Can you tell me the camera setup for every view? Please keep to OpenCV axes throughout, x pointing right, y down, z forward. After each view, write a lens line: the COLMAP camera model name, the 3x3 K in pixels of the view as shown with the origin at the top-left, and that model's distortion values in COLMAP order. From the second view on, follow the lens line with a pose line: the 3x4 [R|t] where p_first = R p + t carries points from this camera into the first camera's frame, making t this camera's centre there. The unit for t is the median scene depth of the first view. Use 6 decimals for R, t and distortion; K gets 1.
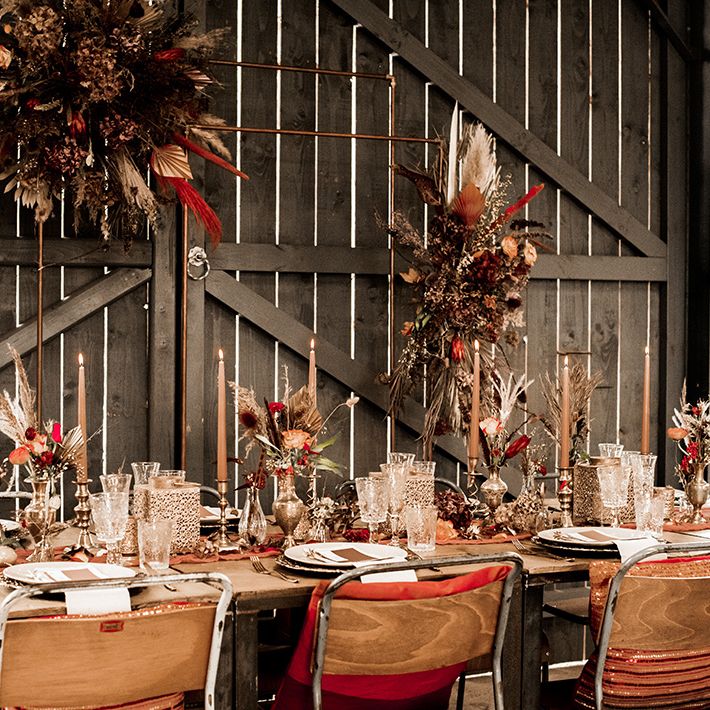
lens RADIAL K [[1556.1, 0, 355.0], [0, 1556.1, 355.0], [0, 0, 1]] dist [-0.120243, -0.246041]
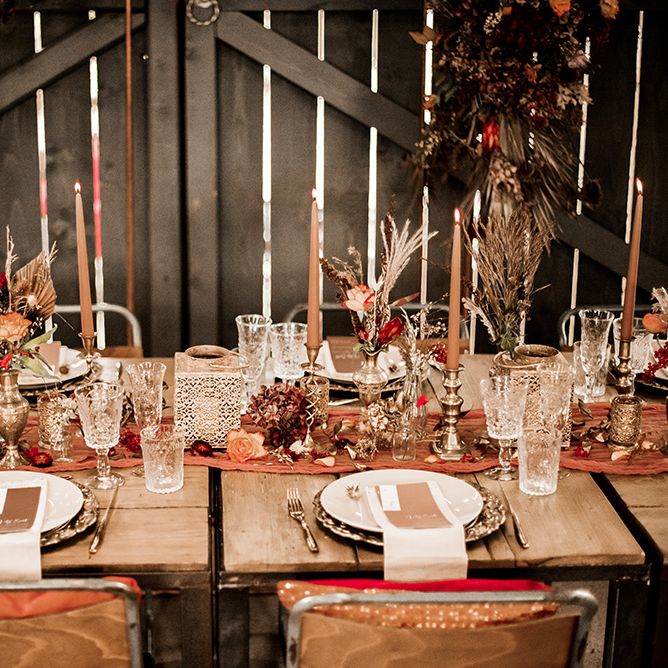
lens RADIAL K [[1464.0, 0, 334.0], [0, 1464.0, 334.0], [0, 0, 1]] dist [-0.120243, -0.246041]
pose [[0.903120, 0.120943, -0.412003, 0.302211], [-0.002590, 0.961030, 0.276431, -0.106465], [0.429380, -0.248583, 0.868239, 0.337914]]
